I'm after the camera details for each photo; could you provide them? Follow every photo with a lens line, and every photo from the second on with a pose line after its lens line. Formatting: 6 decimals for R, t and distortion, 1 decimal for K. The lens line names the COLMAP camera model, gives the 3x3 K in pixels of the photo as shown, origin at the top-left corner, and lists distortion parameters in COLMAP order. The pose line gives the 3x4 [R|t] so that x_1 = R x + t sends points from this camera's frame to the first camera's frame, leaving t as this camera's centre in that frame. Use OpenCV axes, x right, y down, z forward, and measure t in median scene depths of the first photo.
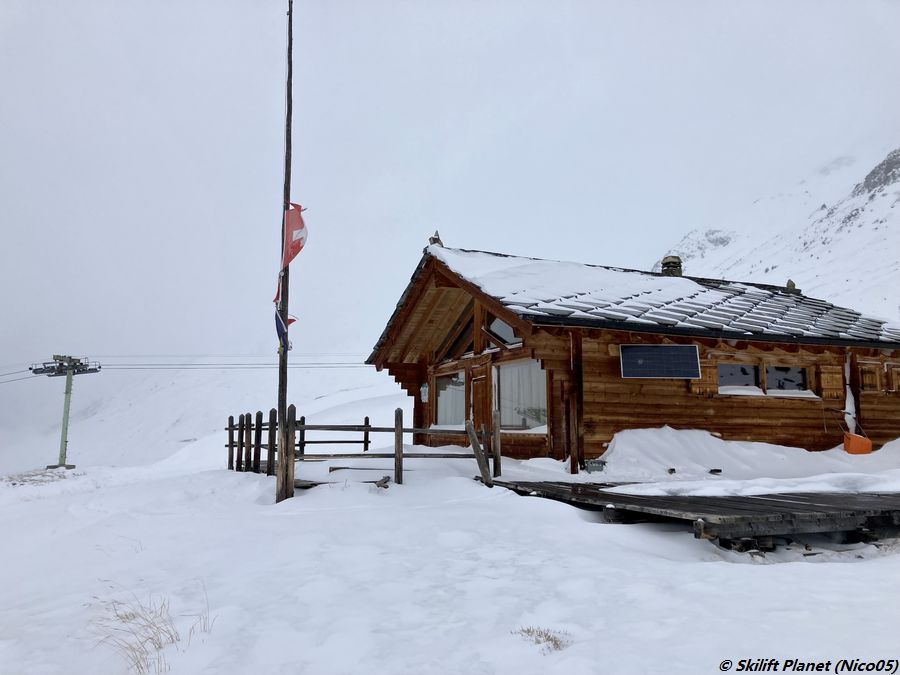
lens RADIAL K [[723.7, 0, 450.0], [0, 723.7, 337.5], [0, 0, 1]] dist [0.005776, 0.001903]
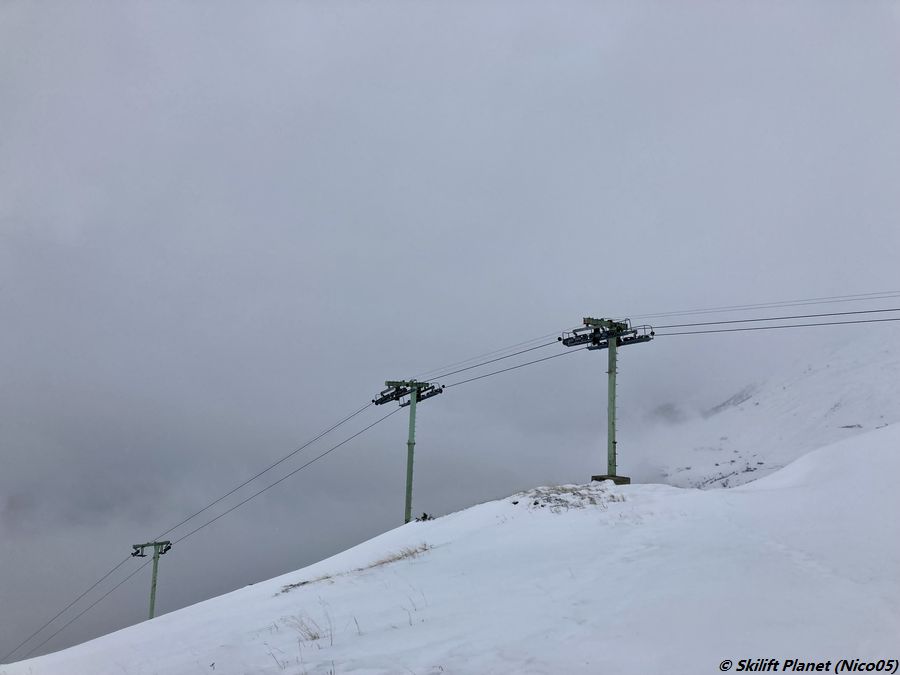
lens RADIAL K [[723.7, 0, 450.0], [0, 723.7, 337.5], [0, 0, 1]] dist [0.005776, 0.001903]
pose [[0.662915, -0.052084, -0.746881, -0.112675], [0.068899, 0.997588, -0.008414, 0.038565], [0.745517, -0.045882, 0.664905, 0.428856]]
